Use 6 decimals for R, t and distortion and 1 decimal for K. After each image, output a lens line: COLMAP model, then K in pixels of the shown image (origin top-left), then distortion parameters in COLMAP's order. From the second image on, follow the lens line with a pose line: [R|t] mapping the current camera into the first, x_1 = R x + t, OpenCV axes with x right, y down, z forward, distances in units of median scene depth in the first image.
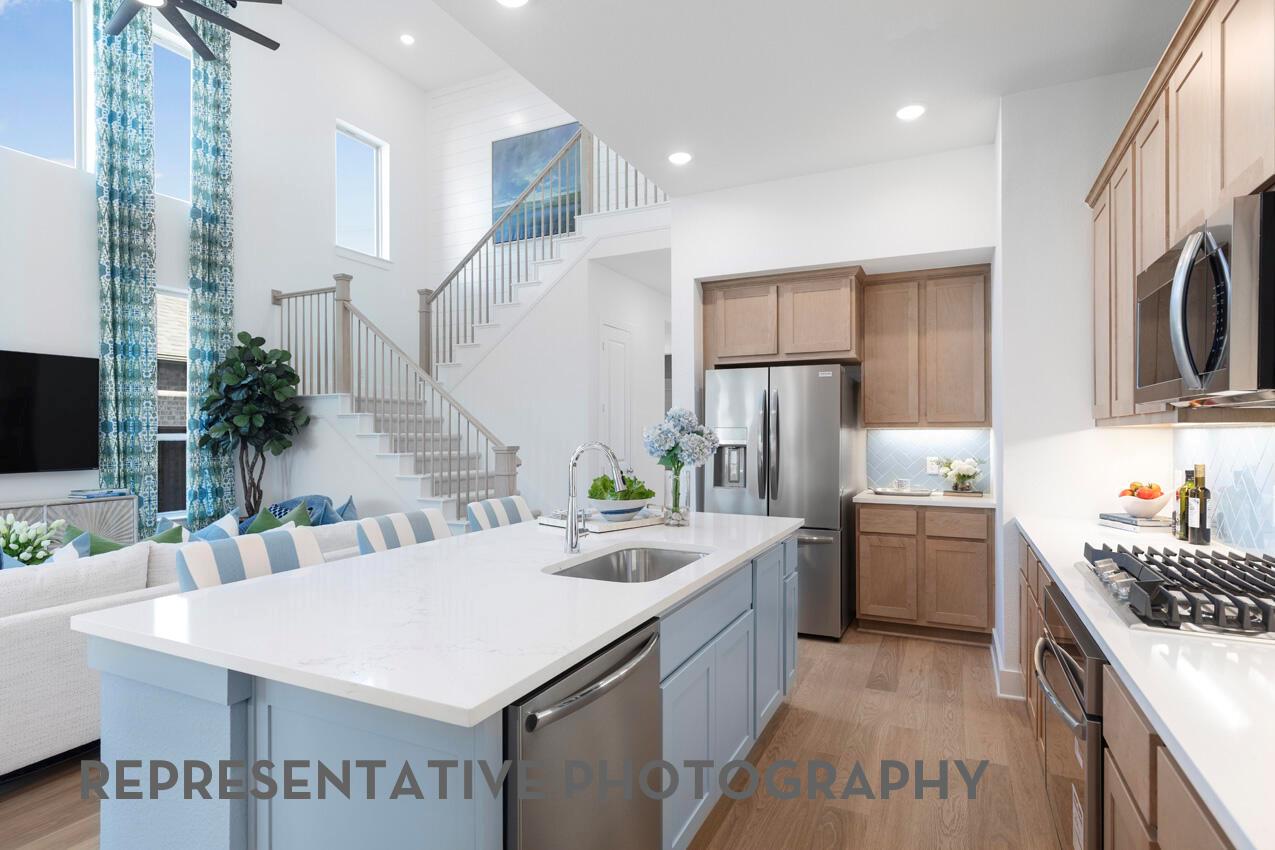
lens RADIAL K [[658.3, 0, 632.6], [0, 658.3, 440.9], [0, 0, 1]] dist [0.000323, 0.000856]
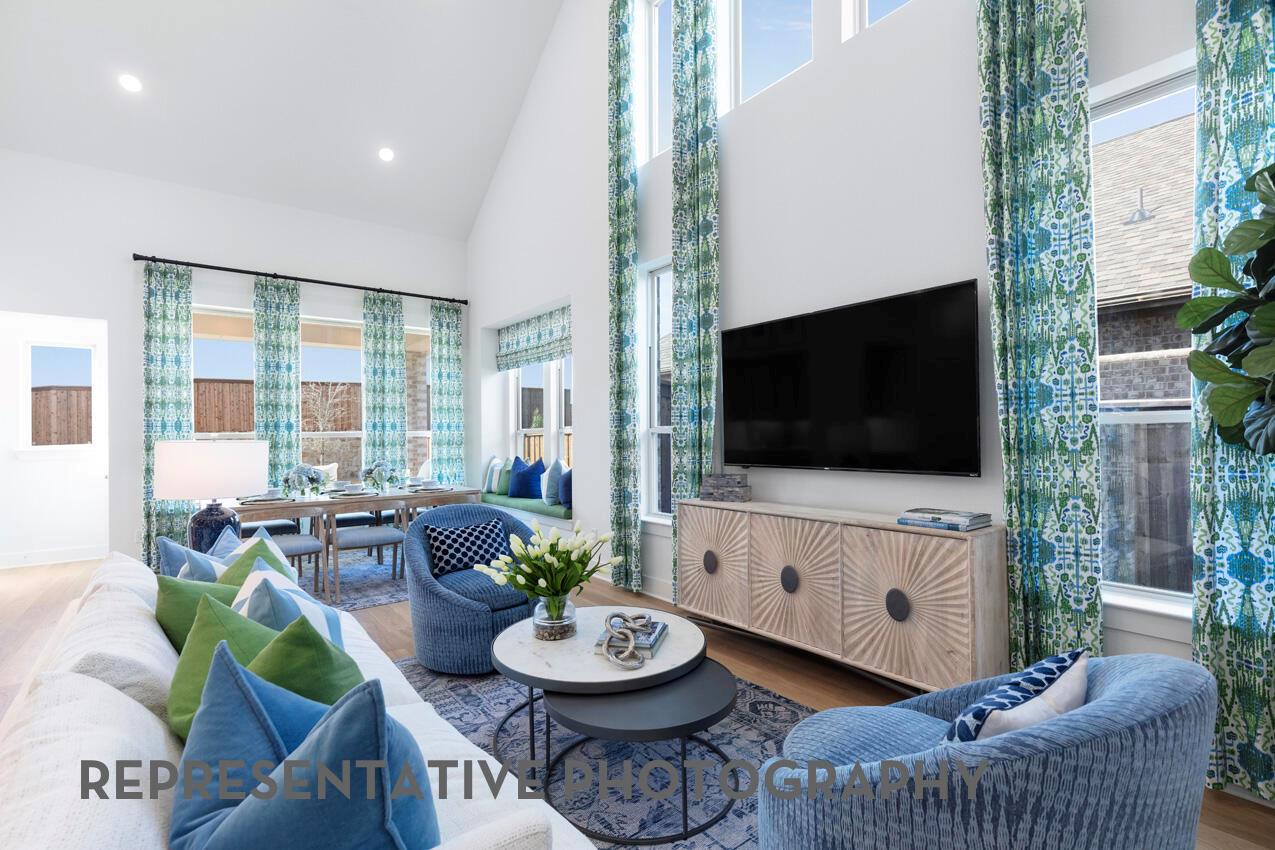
lens RADIAL K [[572.6, 0, 637.6], [0, 572.6, 422.5], [0, 0, 1]] dist [0.003012, -0.000026]
pose [[-0.439418, -0.004994, -0.898269, -0.262567], [0.006508, 0.999941, -0.008742, -0.001001], [0.898259, -0.009687, -0.439360, 1.009368]]
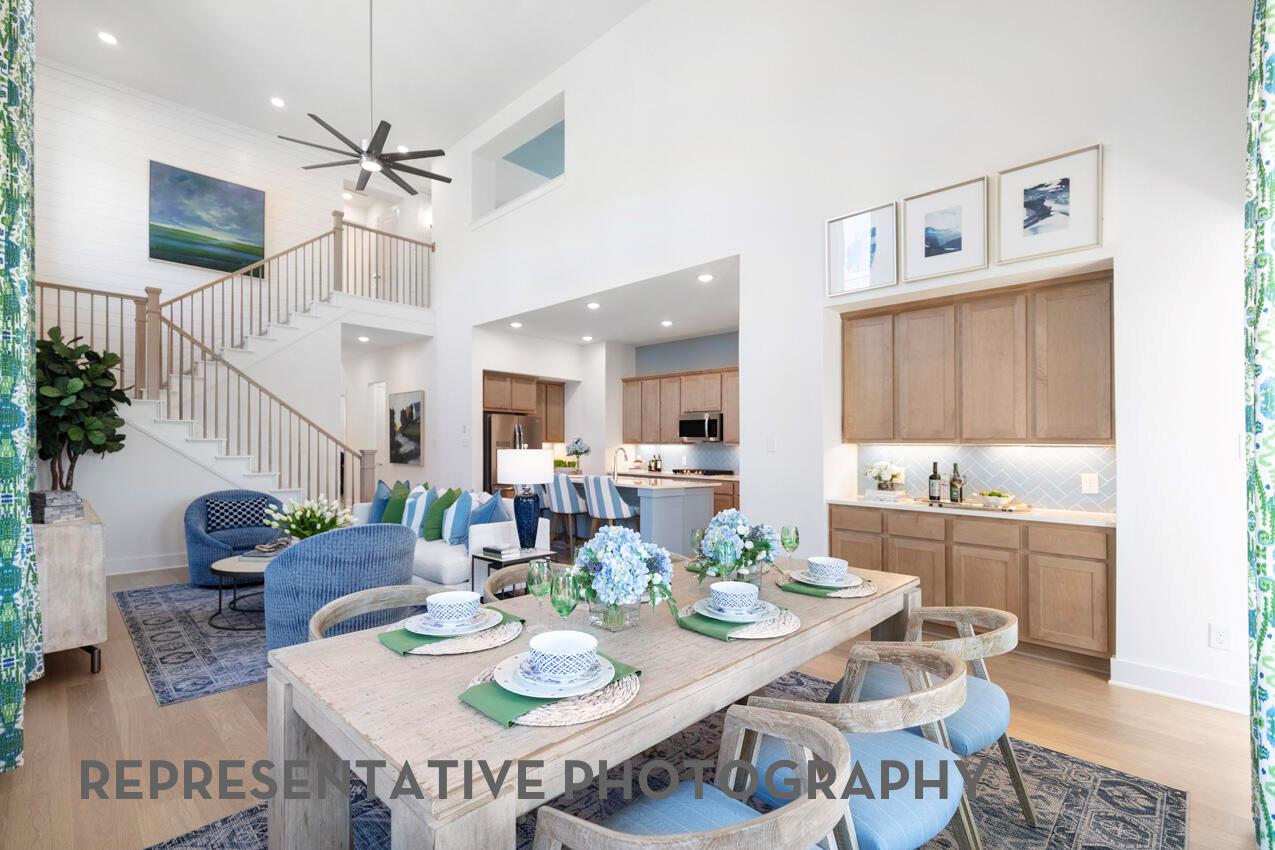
lens RADIAL K [[566.4, 0, 644.7], [0, 566.4, 454.7], [0, 0, 1]] dist [0.000899, 0.000039]
pose [[0.313381, -0.004485, 0.949617, -1.355506], [-0.001490, 0.999985, 0.005214, 0.012341], [-0.949626, -0.003049, 0.313370, -0.045813]]
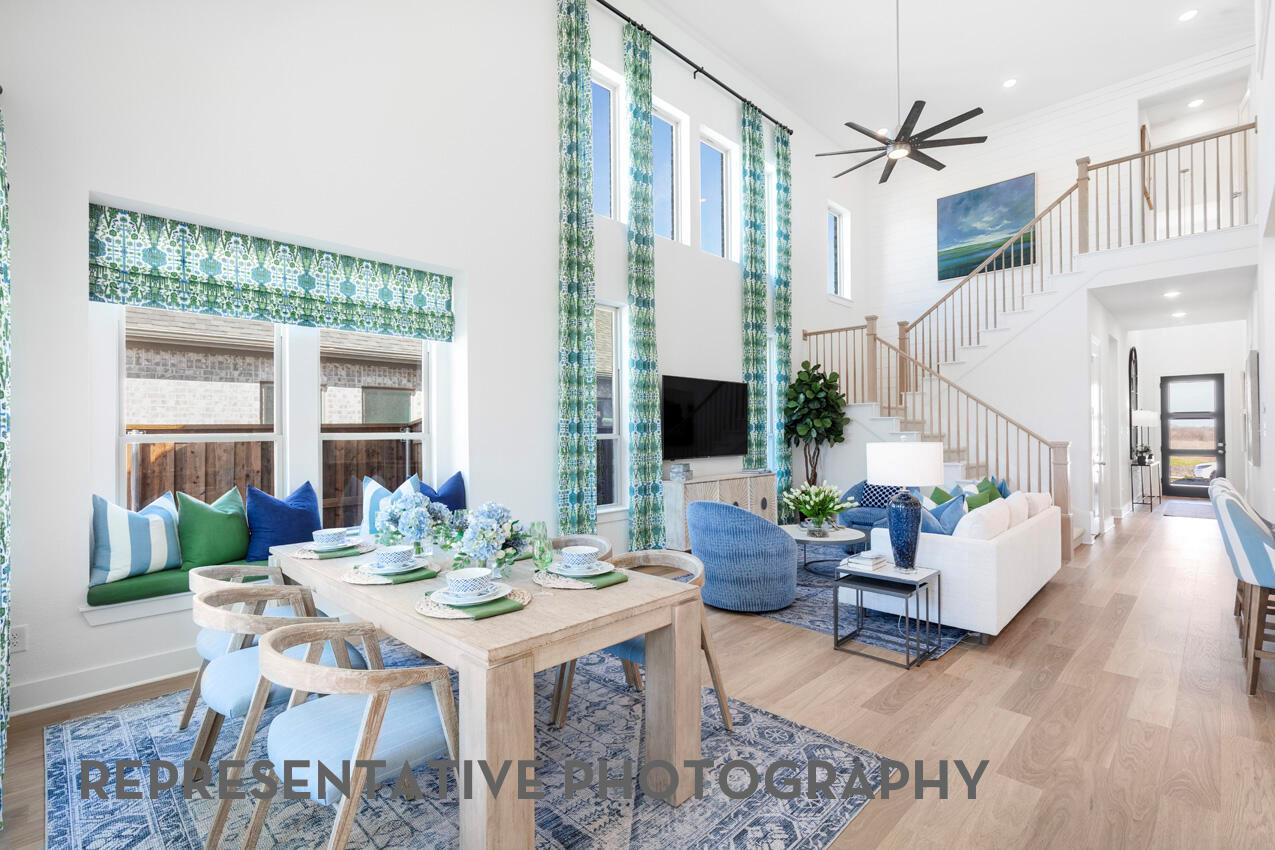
lens RADIAL K [[588.4, 0, 637.5], [0, 588.4, 425.0], [0, 0, 1]] dist [0.010499, -0.000086]
pose [[0.945520, -0.007543, -0.325476, -0.643449], [-0.000790, 0.999675, -0.025463, 0.007609], [0.325563, 0.024333, 0.945207, -0.395536]]
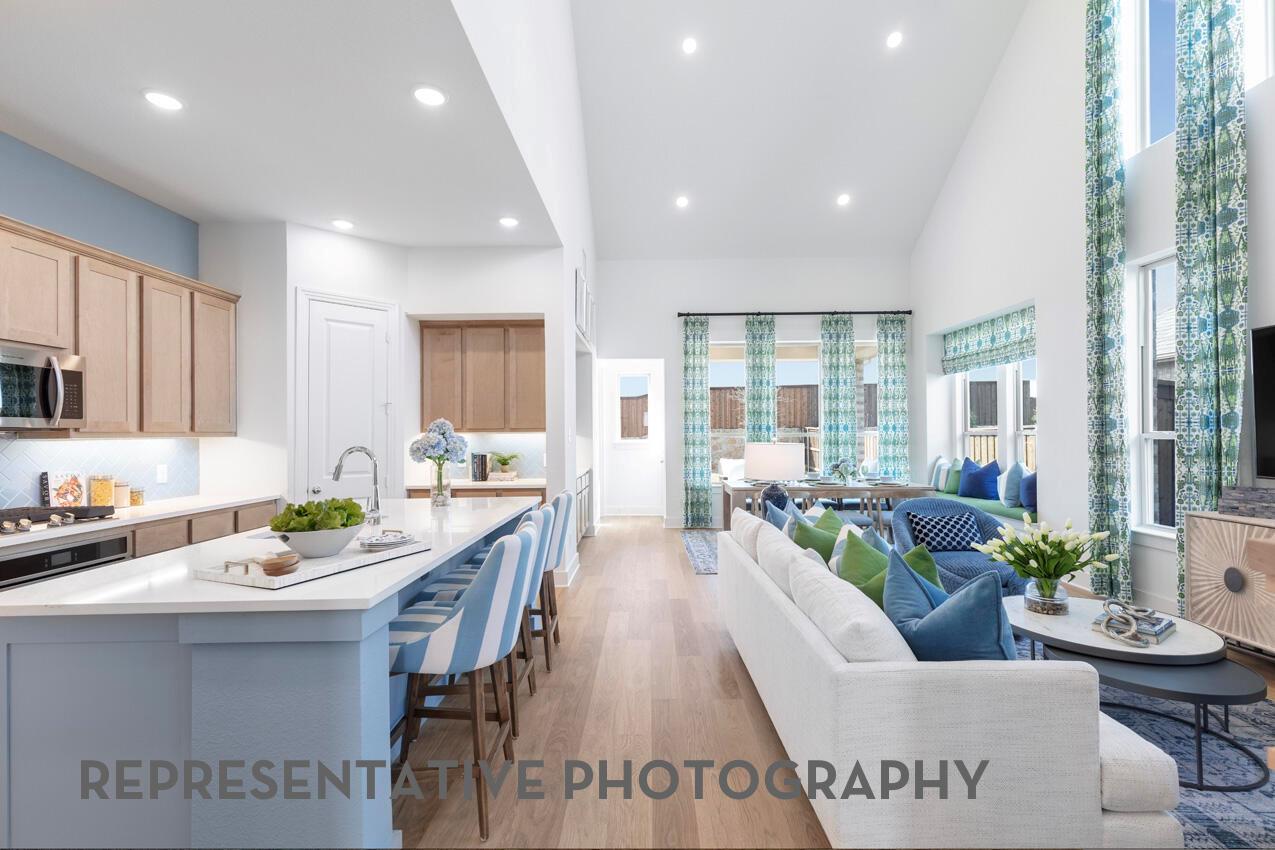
lens RADIAL K [[572.6, 0, 637.6], [0, 572.6, 422.5], [0, 0, 1]] dist [0.003012, -0.000026]
pose [[-0.908681, 0.005010, -0.417461, -0.037580], [0.008247, 0.999948, -0.005950, -0.018339], [0.417409, -0.008850, -0.908676, 1.093829]]
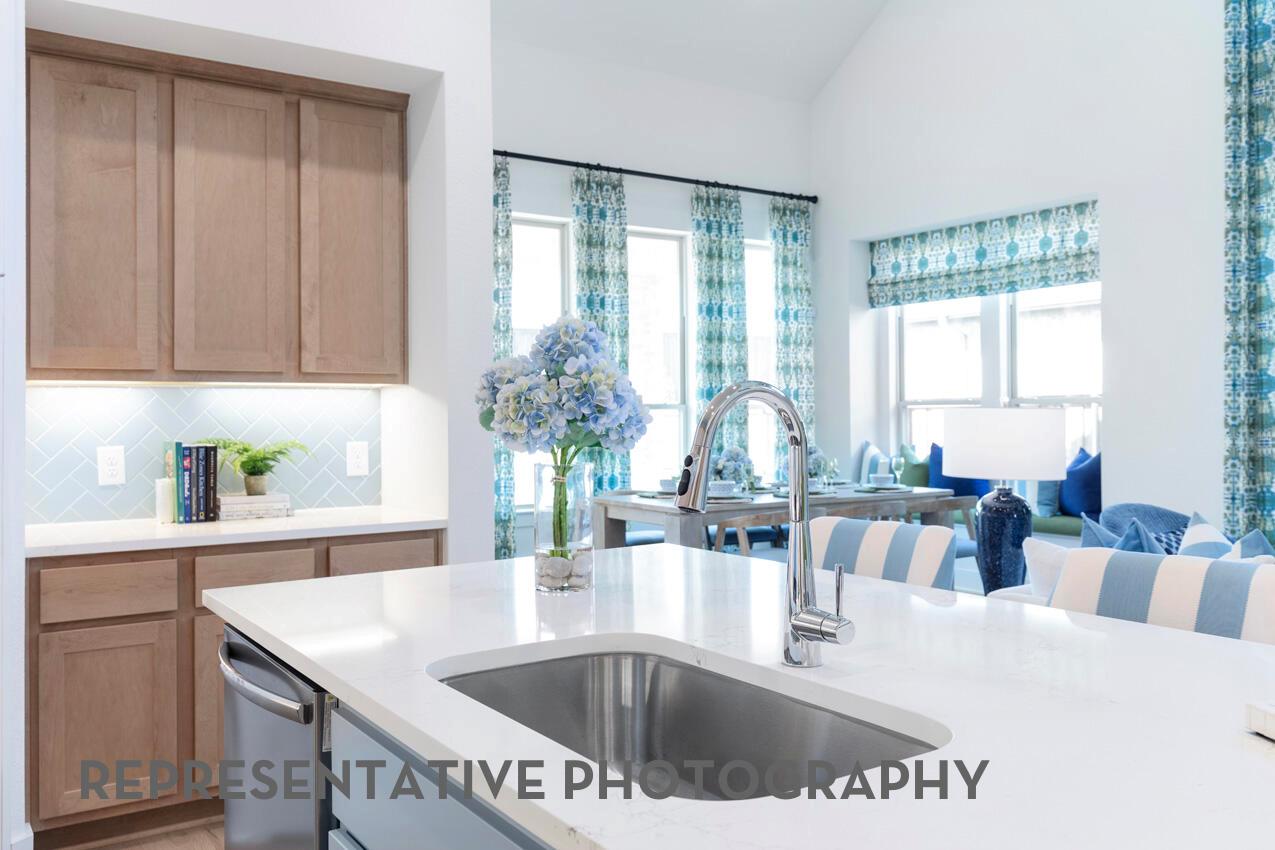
lens RADIAL K [[1052.1, 0, 634.8], [0, 1052.1, 399.4], [0, 0, 1]] dist [0.002488, -0.000695]
pose [[-0.511481, -0.002972, -0.859289, 0.240245], [0.001437, 0.999990, -0.004314, 0.006403], [0.859293, -0.003441, -0.511471, 0.581295]]
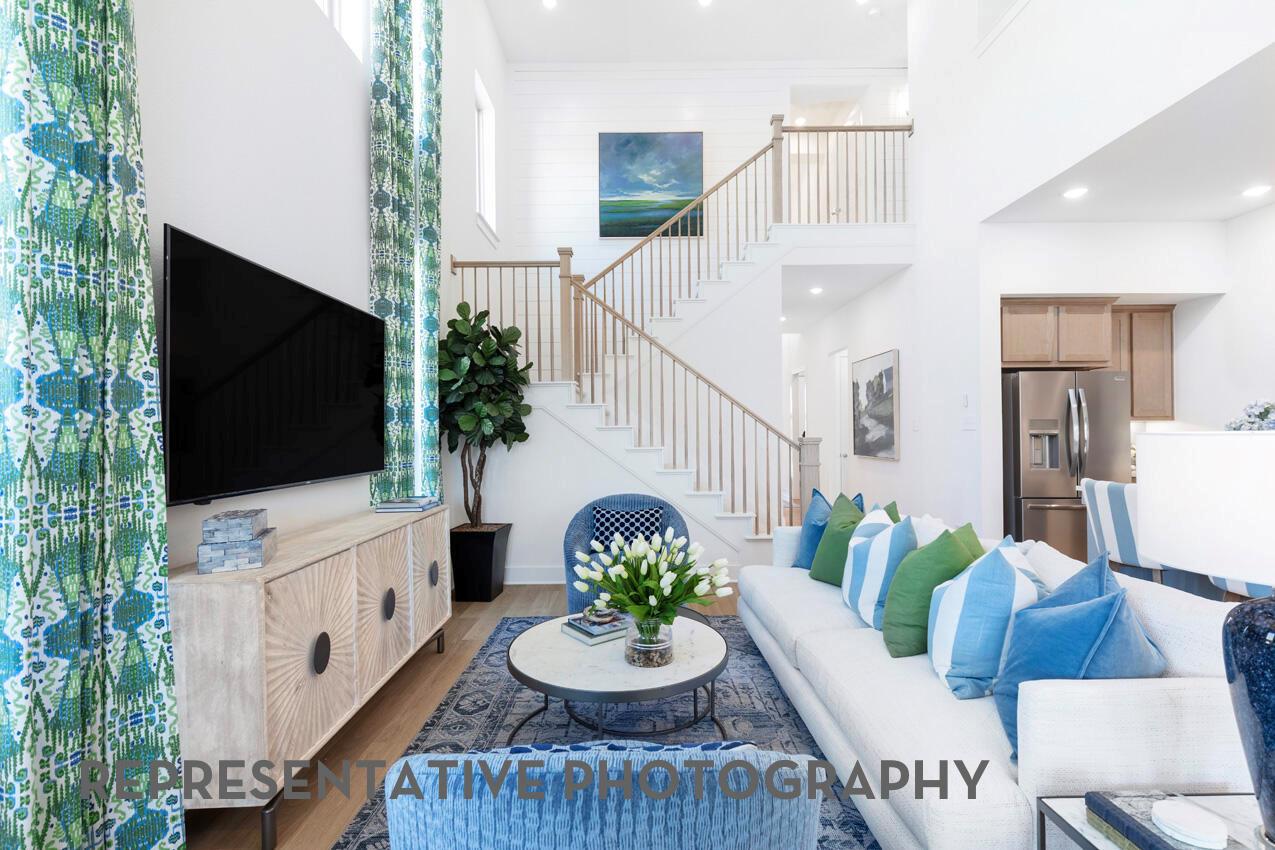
lens RADIAL K [[579.7, 0, 641.4], [0, 579.7, 434.4], [0, 0, 1]] dist [0.009577, -0.000162]
pose [[0.900708, -0.002936, 0.434414, -0.882748], [0.007876, 0.999923, -0.009572, 0.010090], [-0.434353, 0.012044, 0.900662, 0.319339]]
